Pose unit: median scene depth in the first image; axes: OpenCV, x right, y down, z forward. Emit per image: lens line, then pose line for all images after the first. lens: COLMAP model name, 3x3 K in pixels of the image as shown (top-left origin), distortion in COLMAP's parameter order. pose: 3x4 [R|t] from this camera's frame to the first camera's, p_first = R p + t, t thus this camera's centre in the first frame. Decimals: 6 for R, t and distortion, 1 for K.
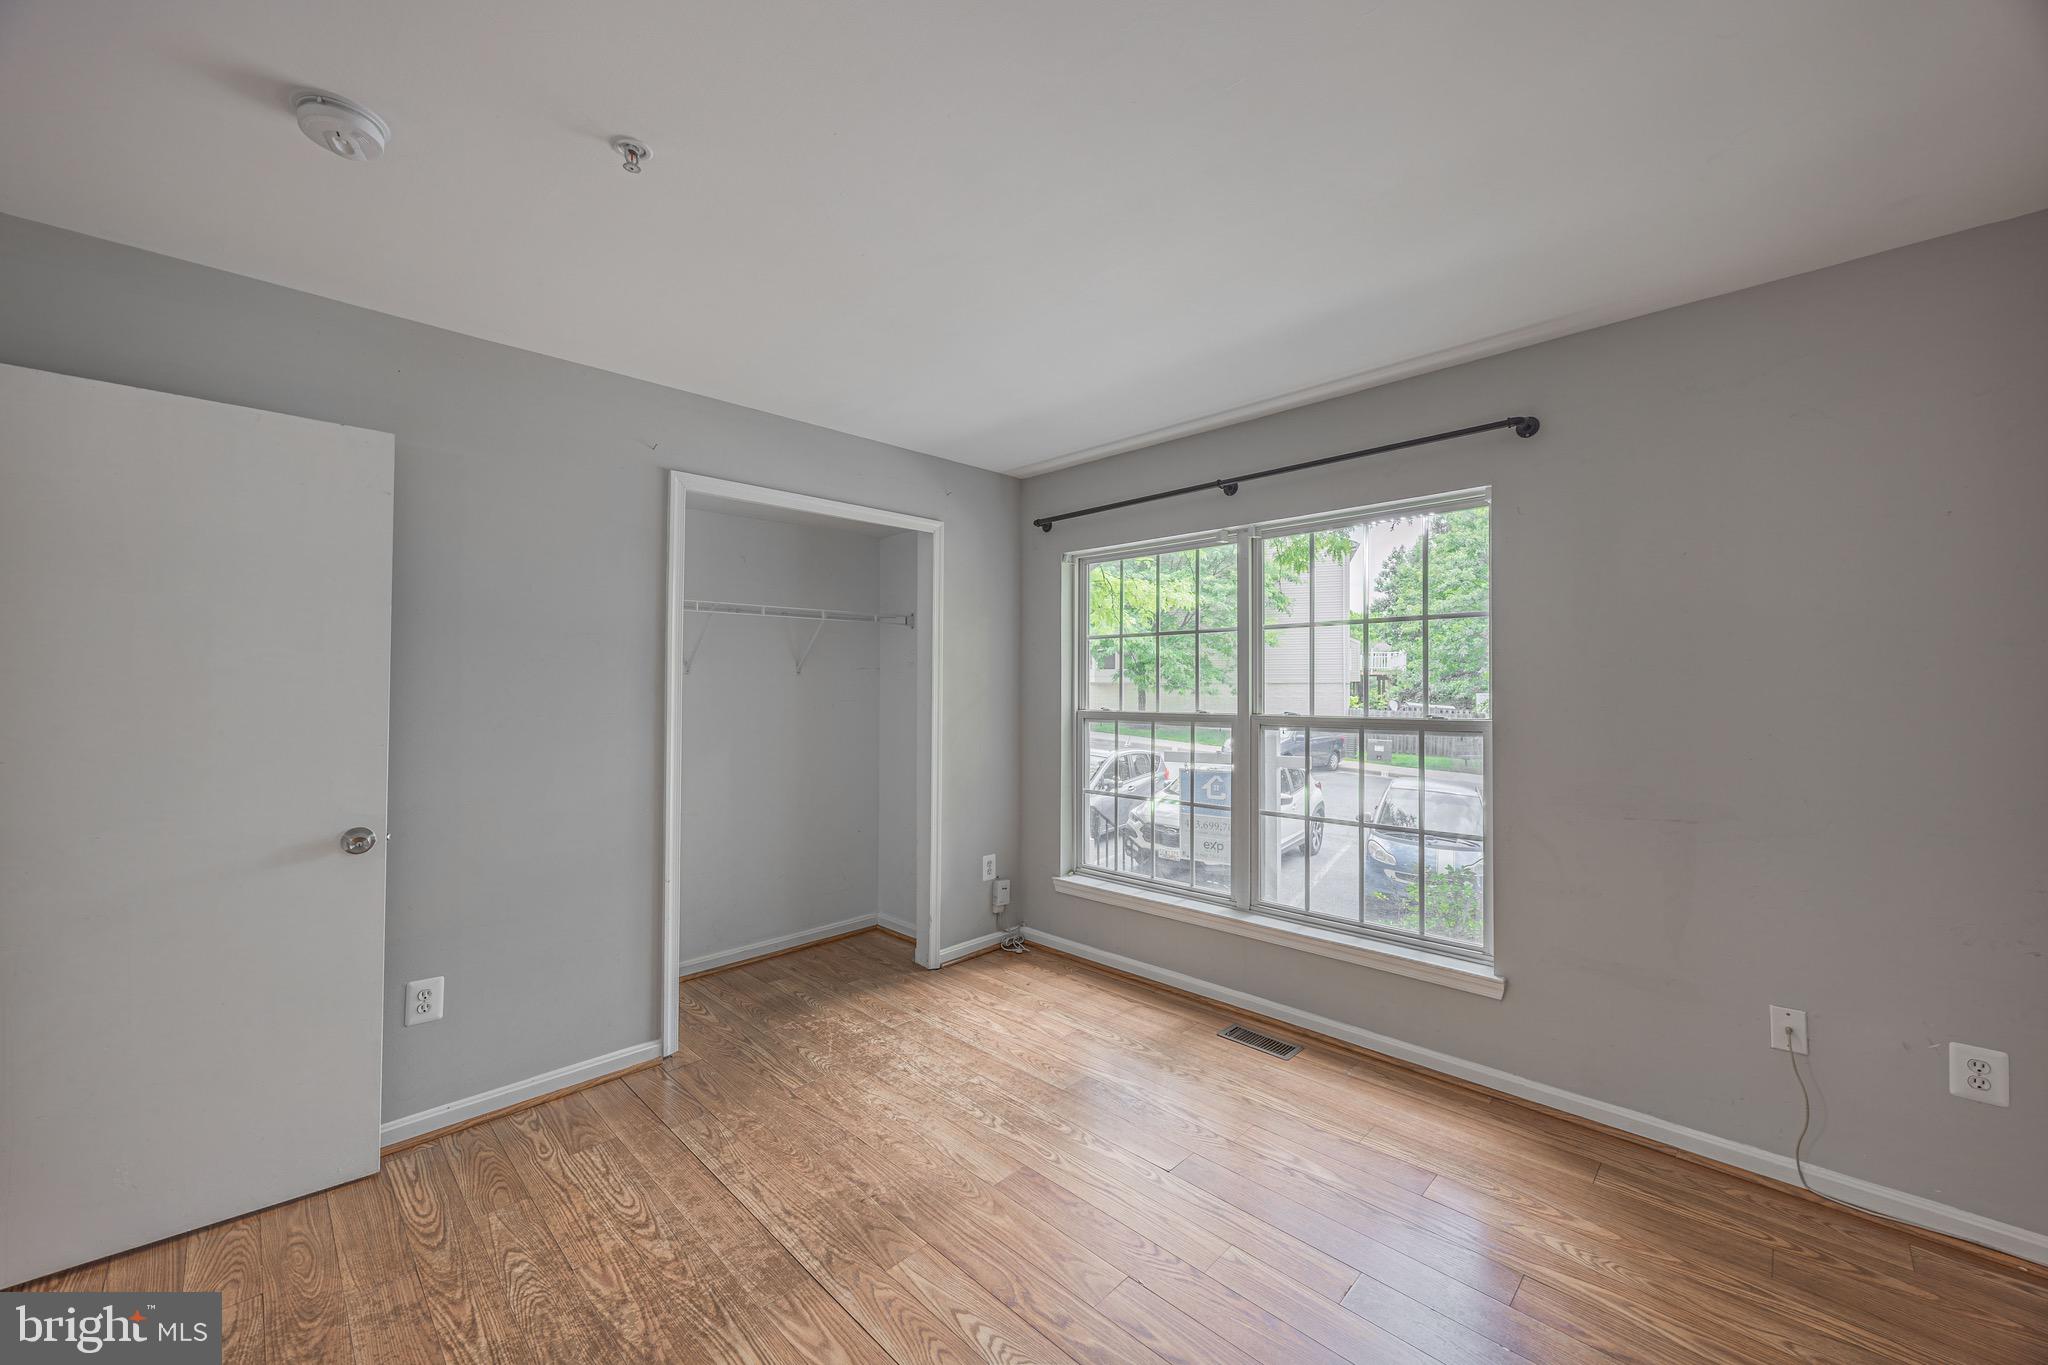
lens RADIAL K [[780.8, 0, 1021.9], [0, 780.8, 682.7], [0, 0, 1]] dist [-0.001912, 0.000036]
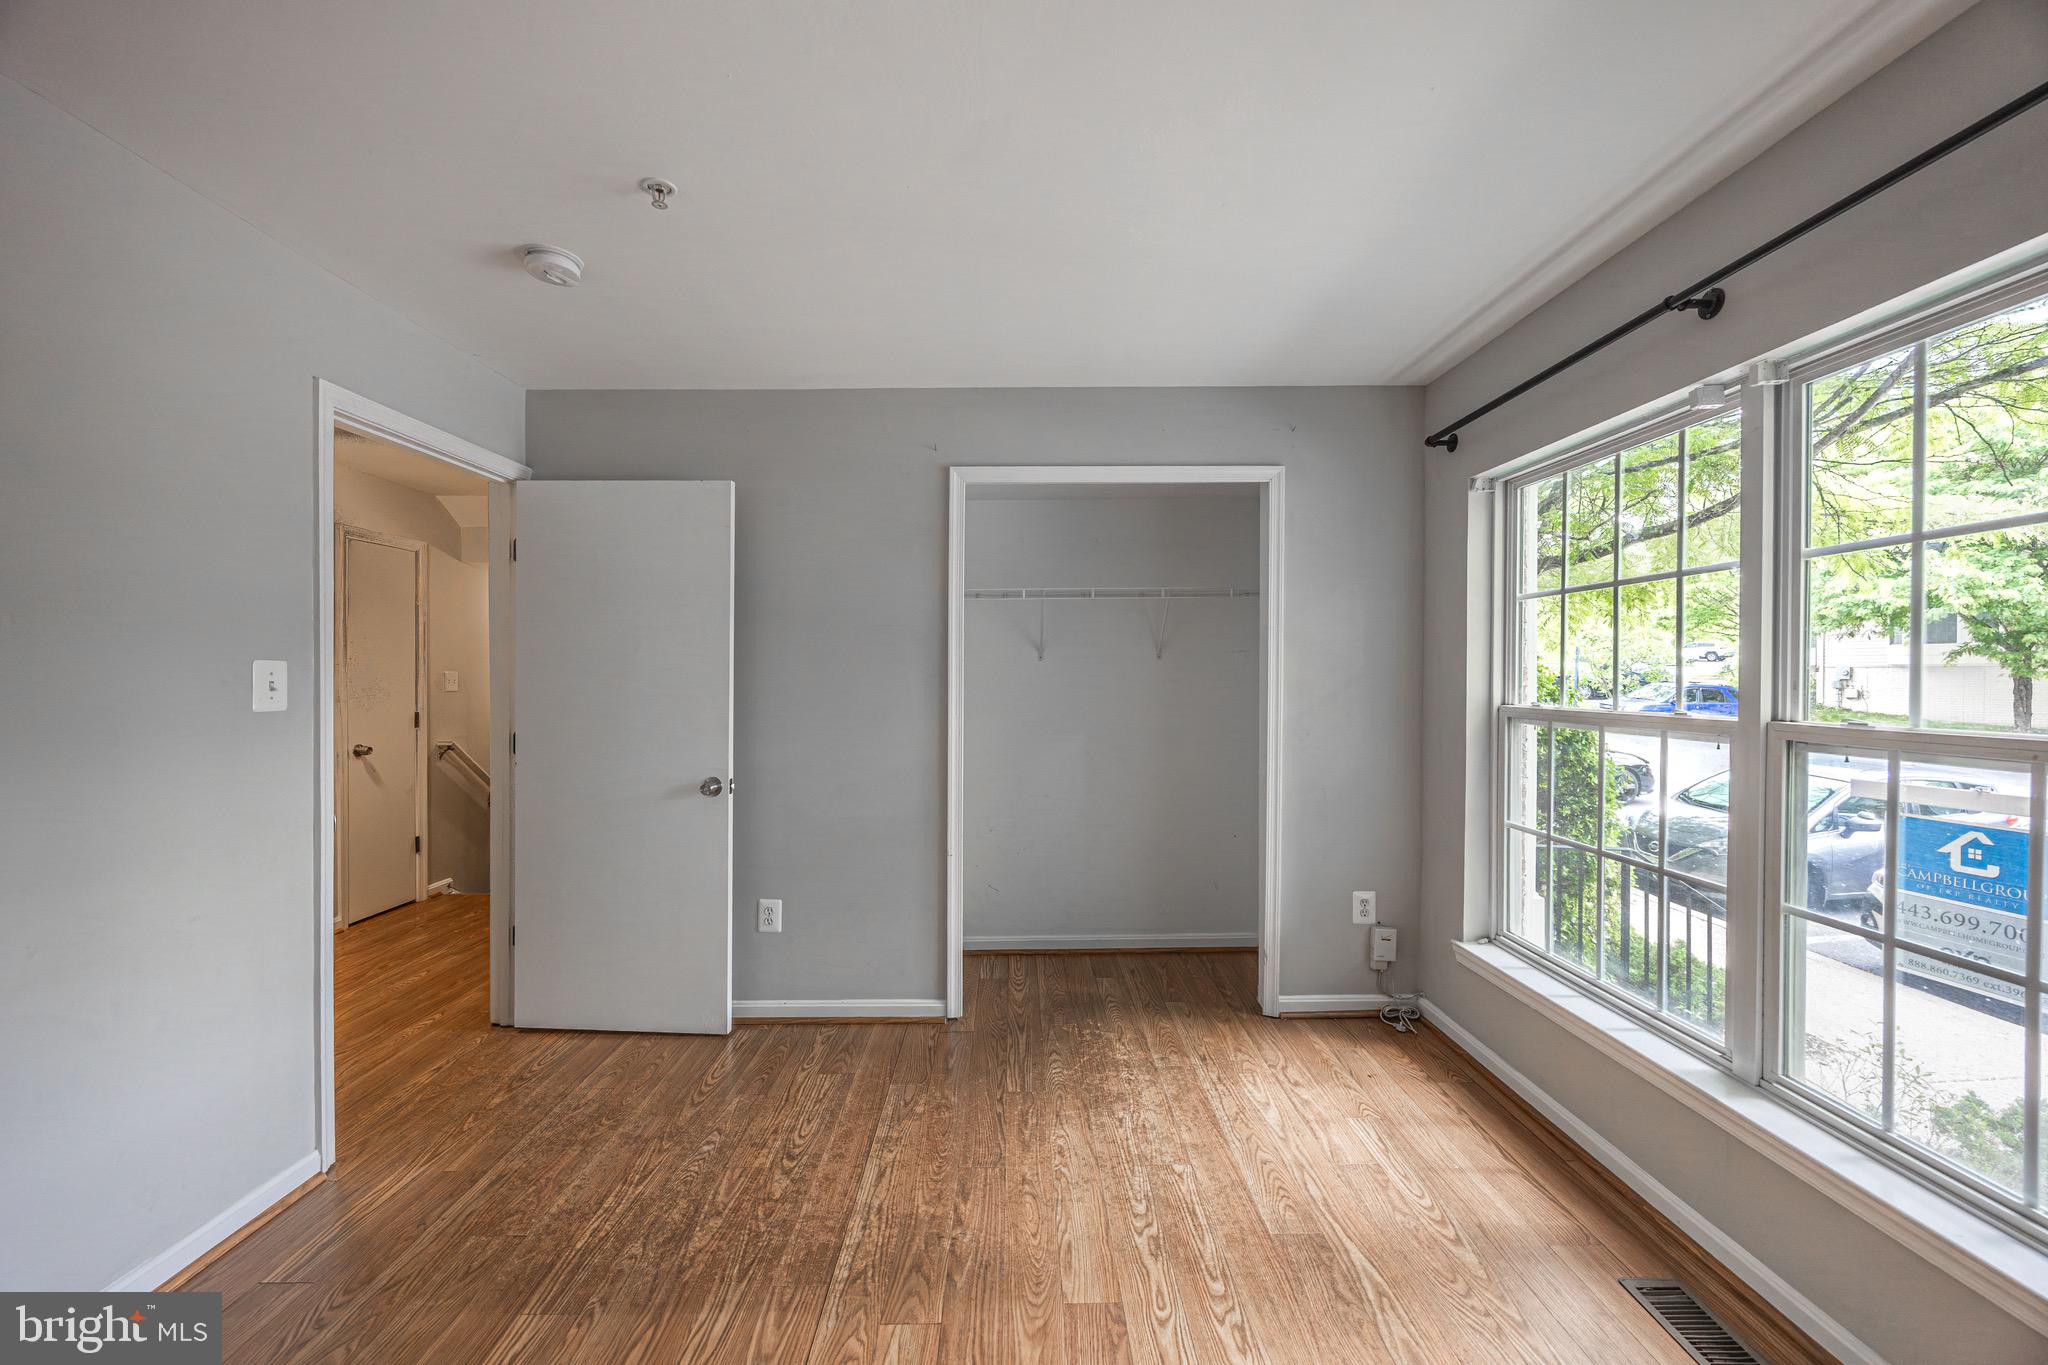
lens RADIAL K [[780.8, 0, 1021.9], [0, 780.8, 682.7], [0, 0, 1]] dist [-0.001912, 0.000036]
pose [[0.707340, 0.005782, -0.706850, 0.361496], [0.006286, 0.999876, 0.014469, 0.004399], [0.706846, -0.014678, 0.707216, 0.313866]]
